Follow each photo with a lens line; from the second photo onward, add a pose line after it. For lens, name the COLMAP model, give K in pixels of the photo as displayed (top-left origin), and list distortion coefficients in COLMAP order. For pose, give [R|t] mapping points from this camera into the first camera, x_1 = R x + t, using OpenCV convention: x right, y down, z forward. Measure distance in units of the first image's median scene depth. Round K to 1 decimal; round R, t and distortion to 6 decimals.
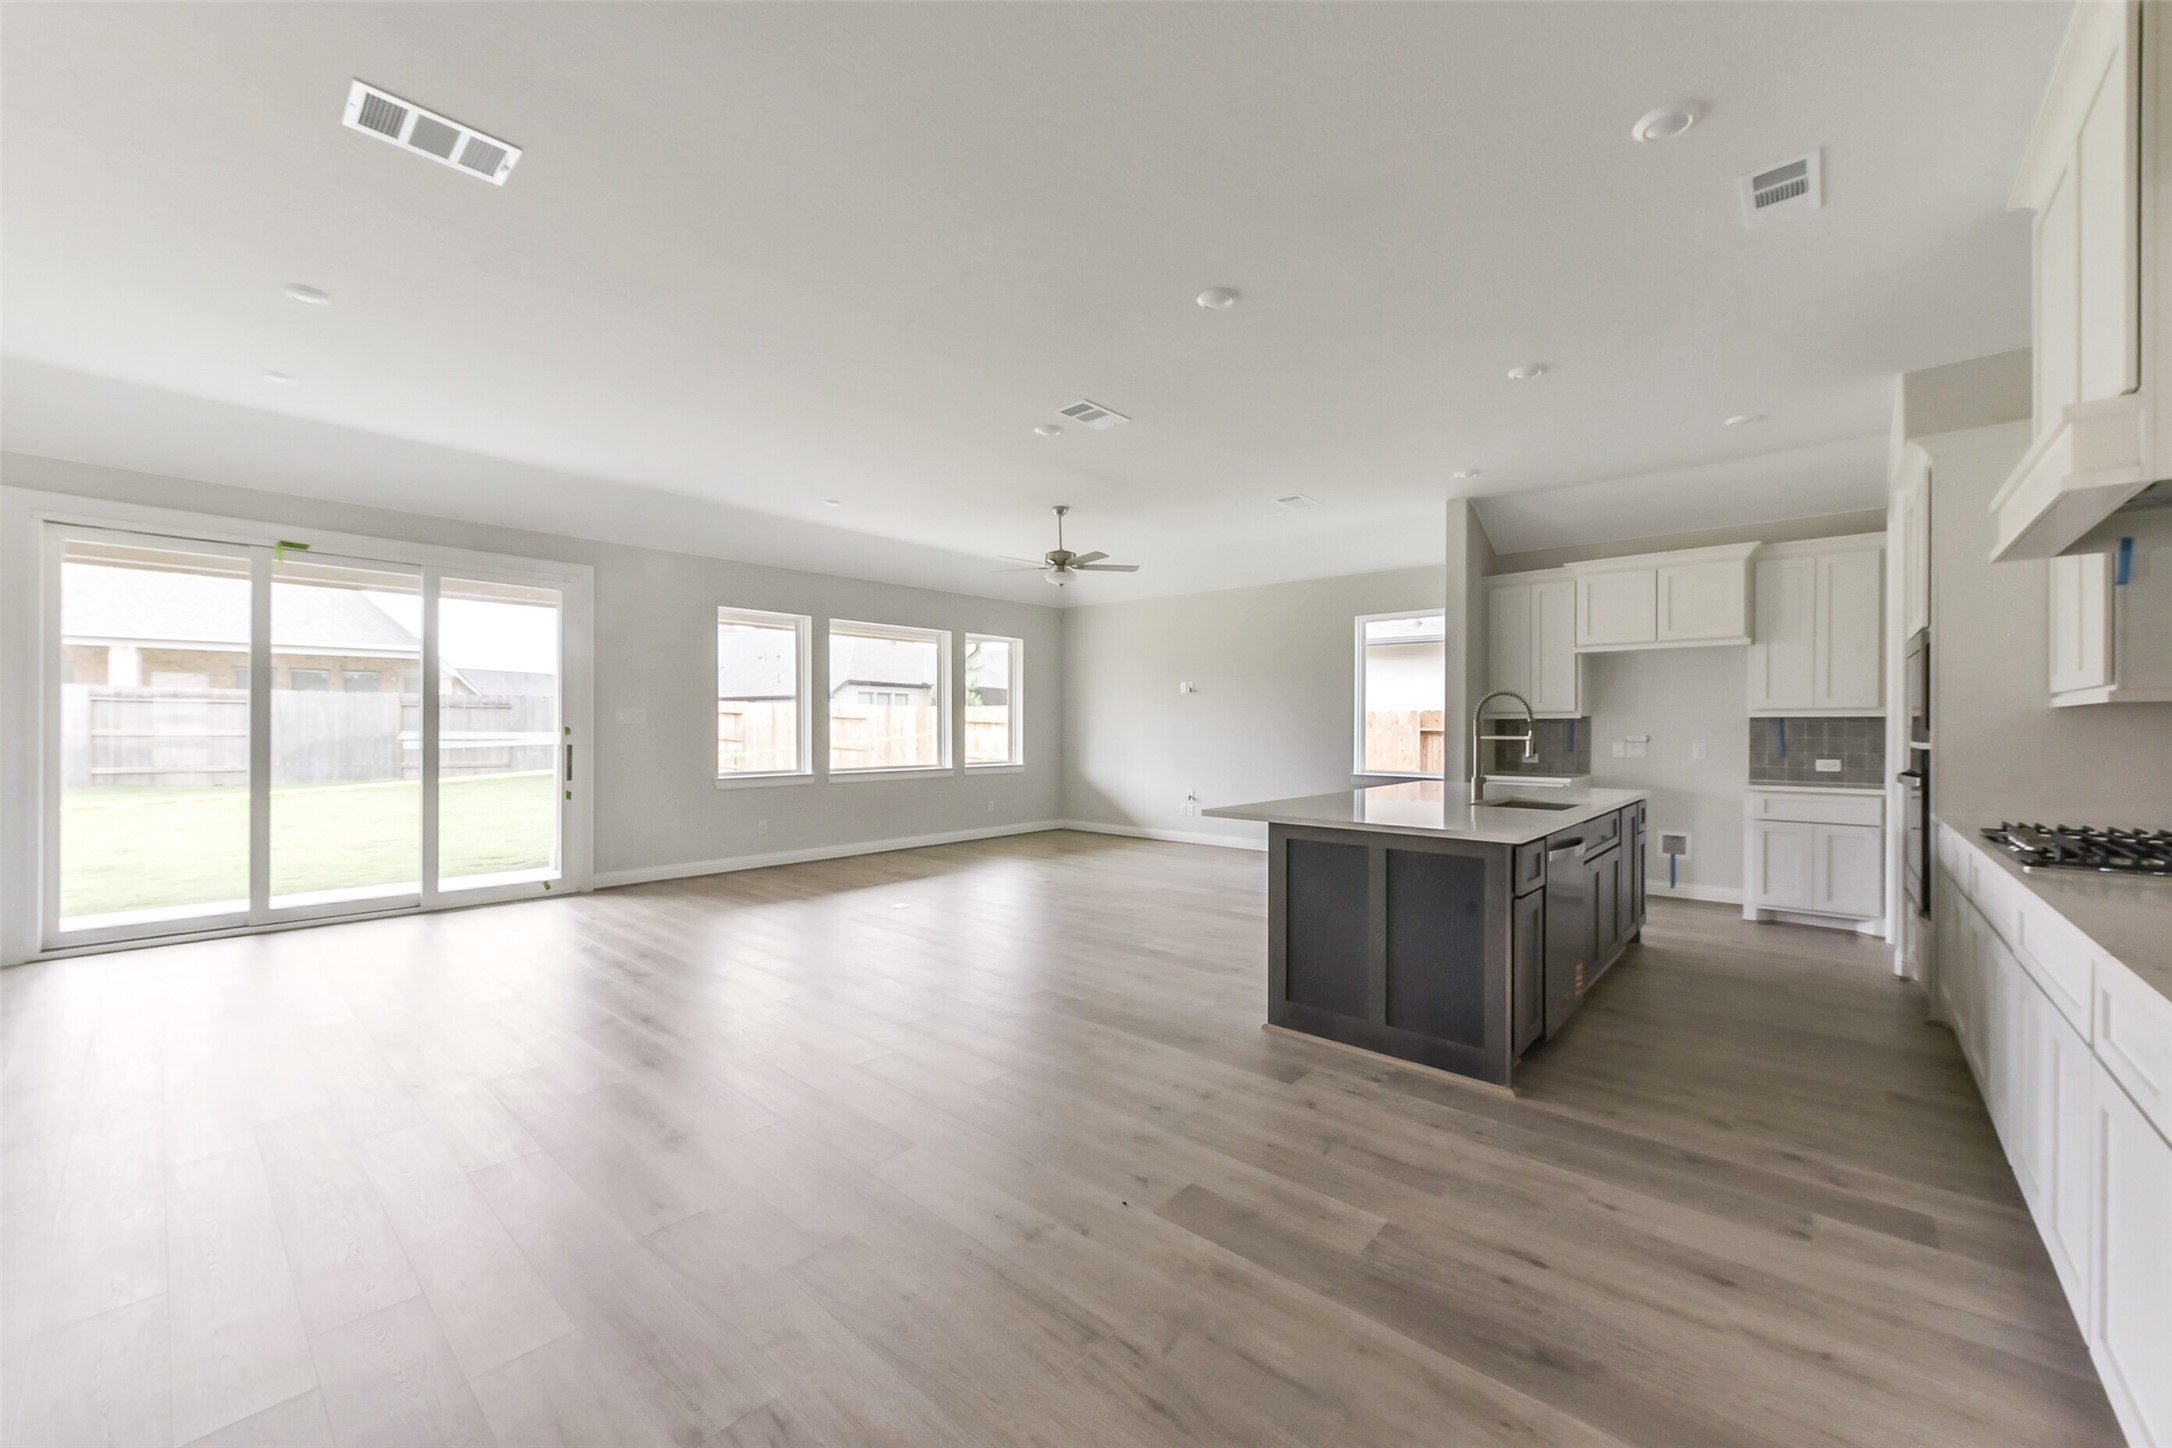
lens RADIAL K [[847.3, 0, 1087.0], [0, 847.3, 729.1], [0, 0, 1]] dist [0.001311, 0.000200]
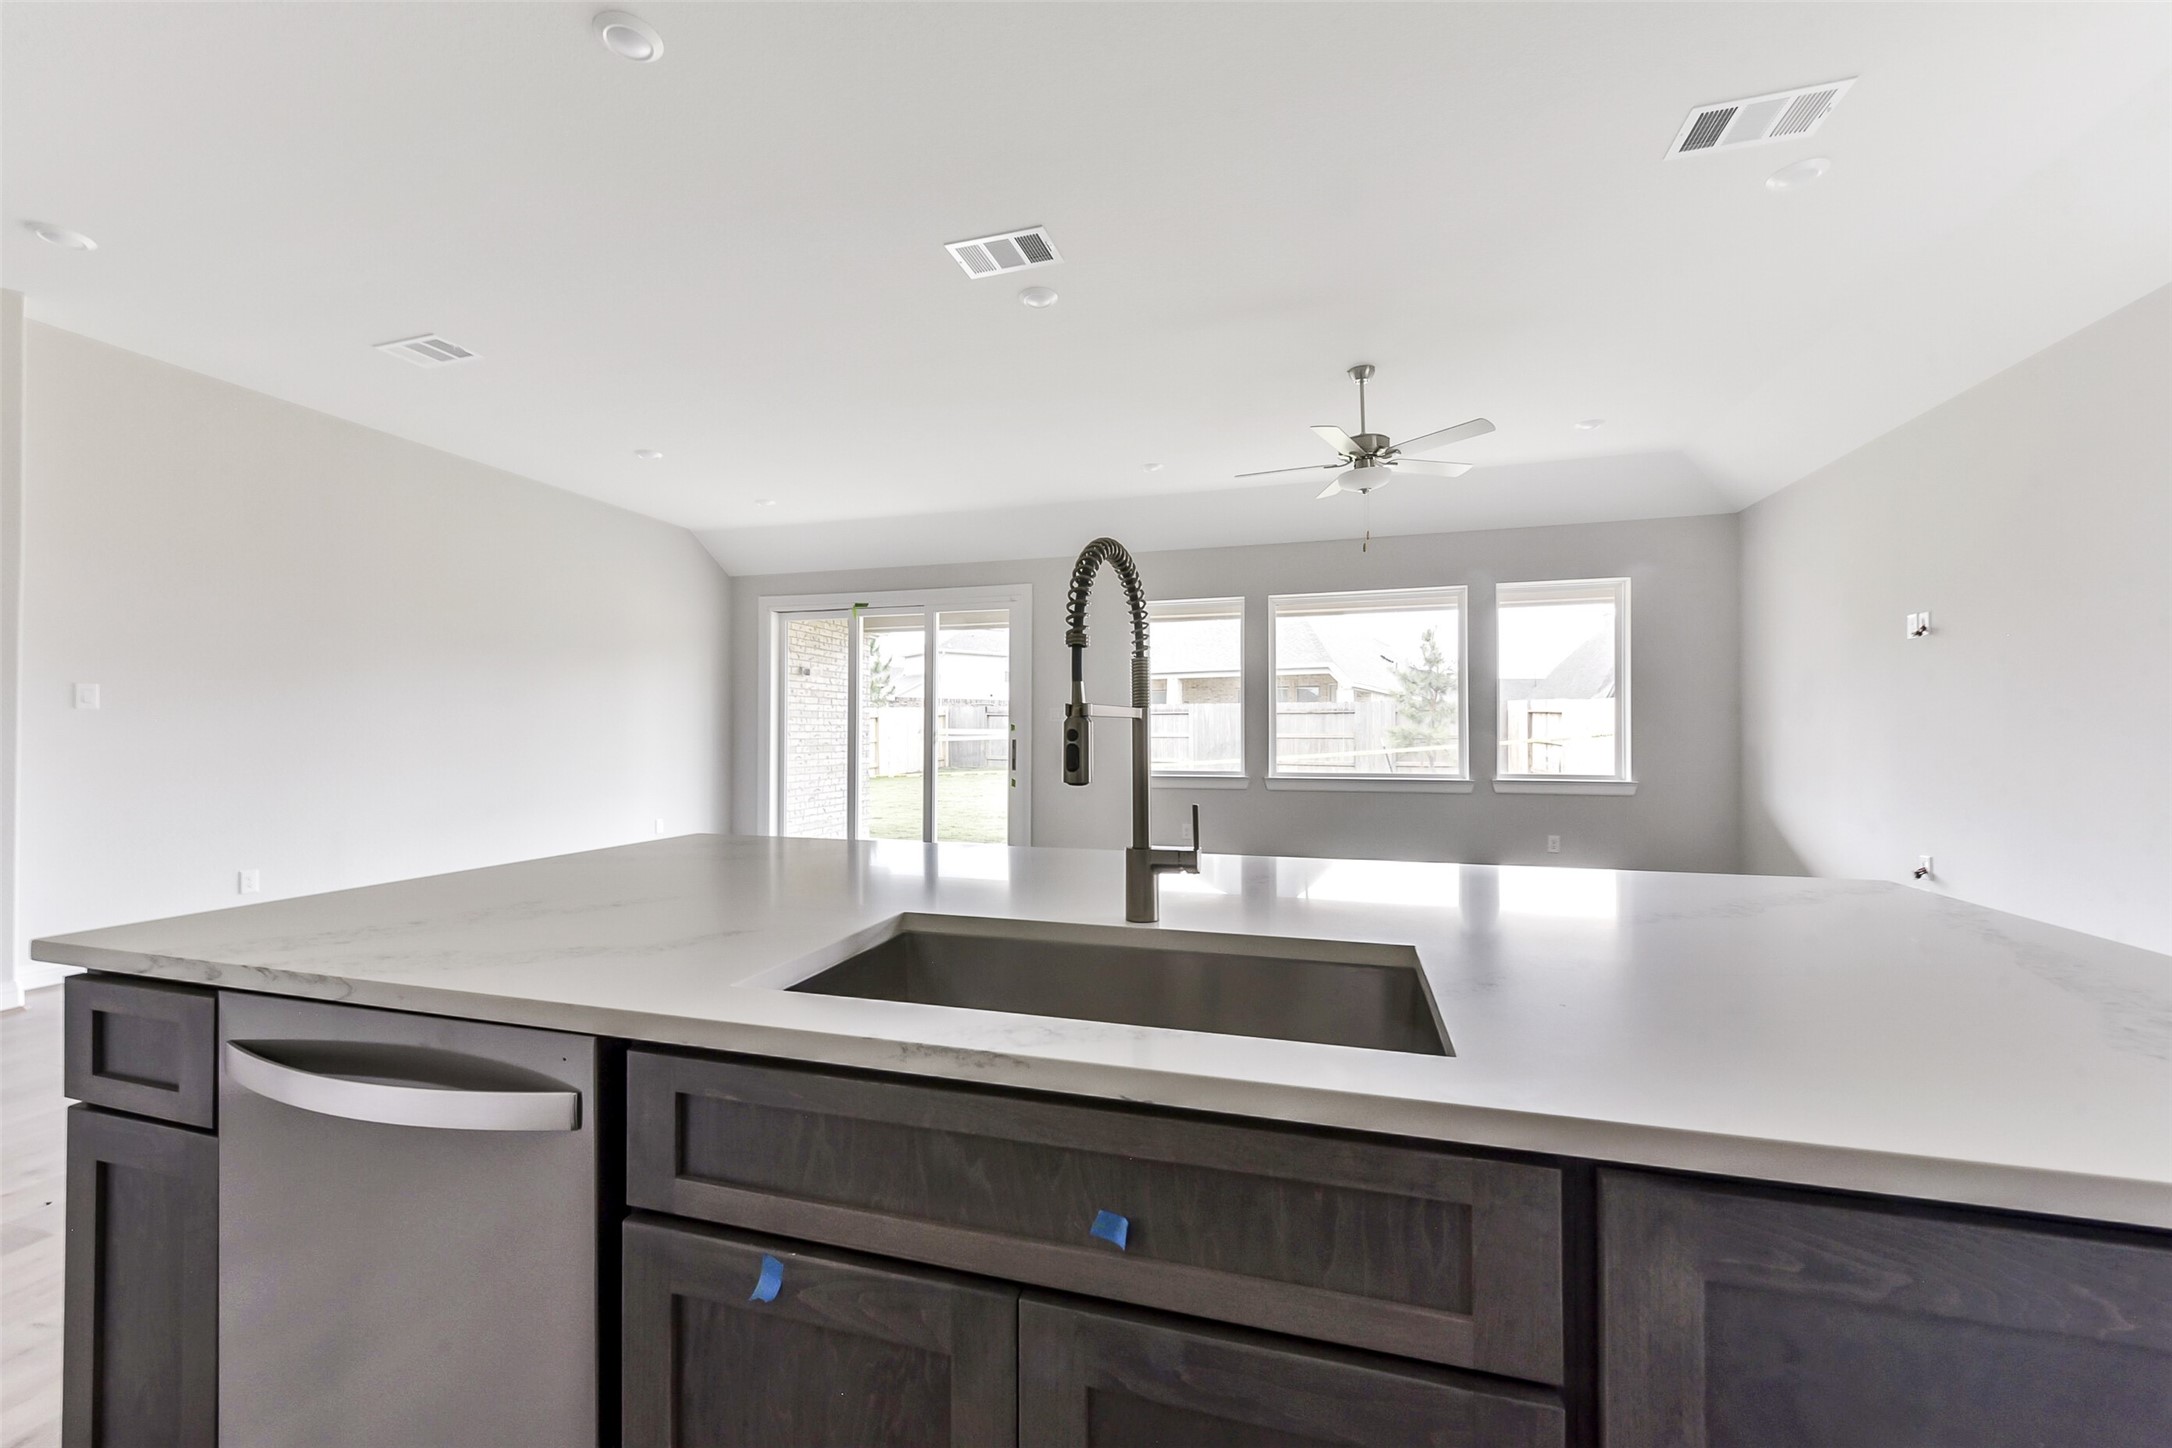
lens RADIAL K [[849.8, 0, 1092.8], [0, 849.8, 734.0], [0, 0, 1]] dist [0.047525, 0.000039]
pose [[0.449338, -0.007190, -0.893333, 0.478825], [0.011161, 0.999935, -0.002434, 0.014239], [0.893292, -0.008877, 0.449389, 0.556151]]
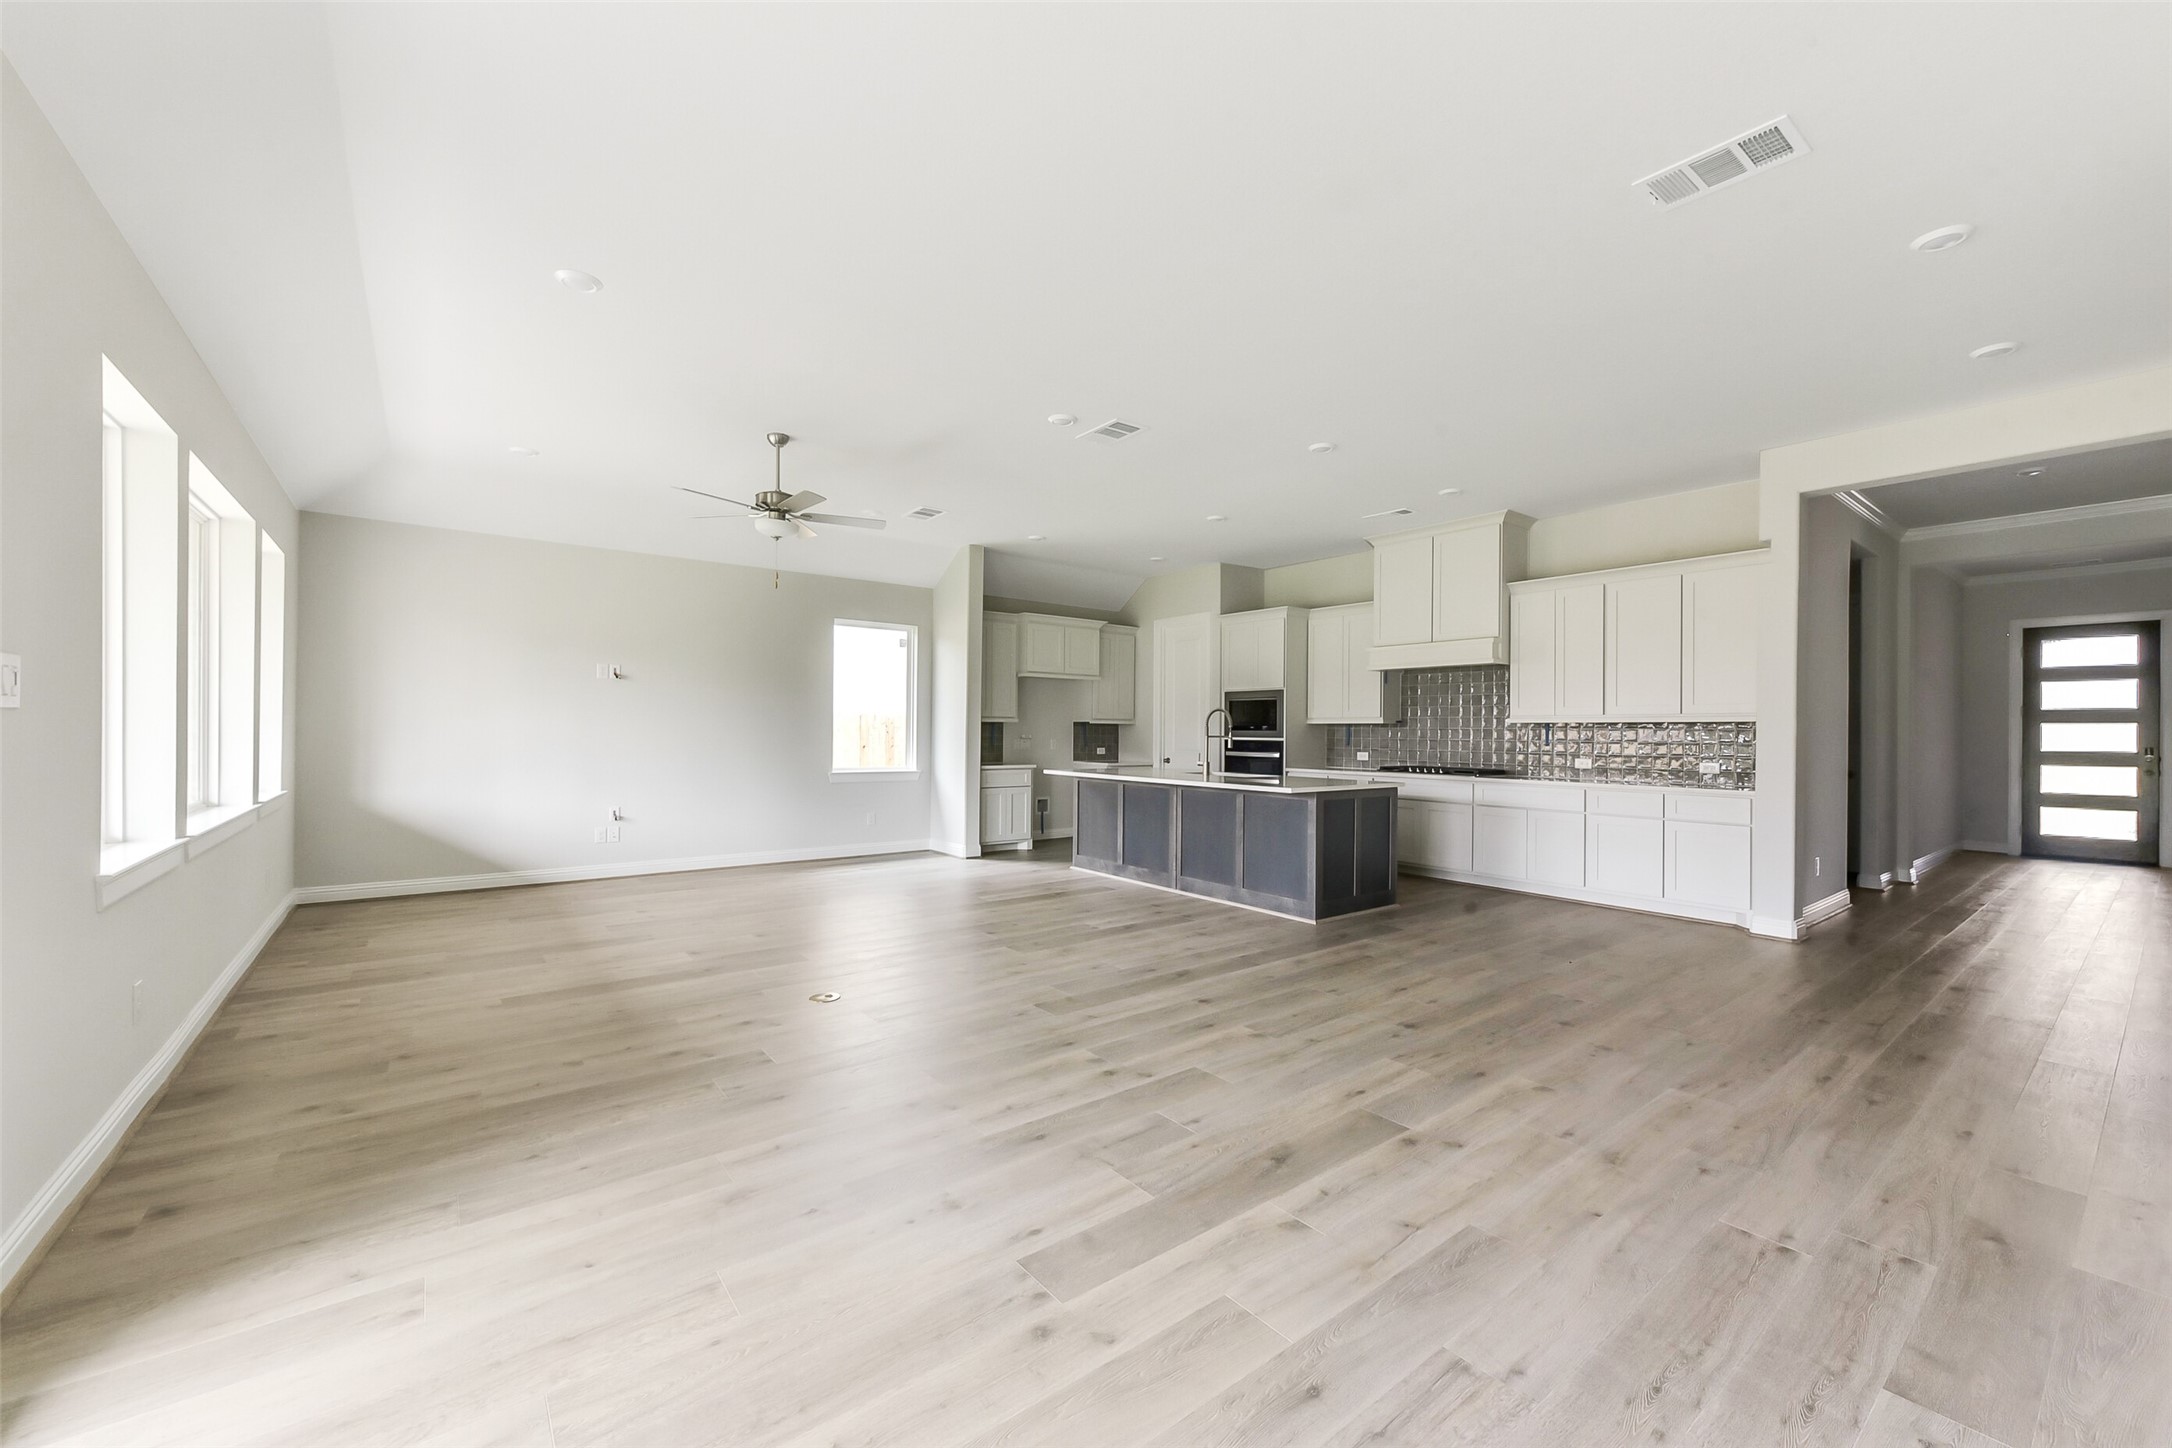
lens RADIAL K [[847.3, 0, 1087.0], [0, 847.3, 729.1], [0, 0, 1]] dist [0.001311, 0.000200]
pose [[0.190840, 0.006976, 0.981596, -0.768165], [-0.001549, 0.999976, -0.006806, 0.008446], [-0.981620, -0.000222, 0.190846, 0.614113]]
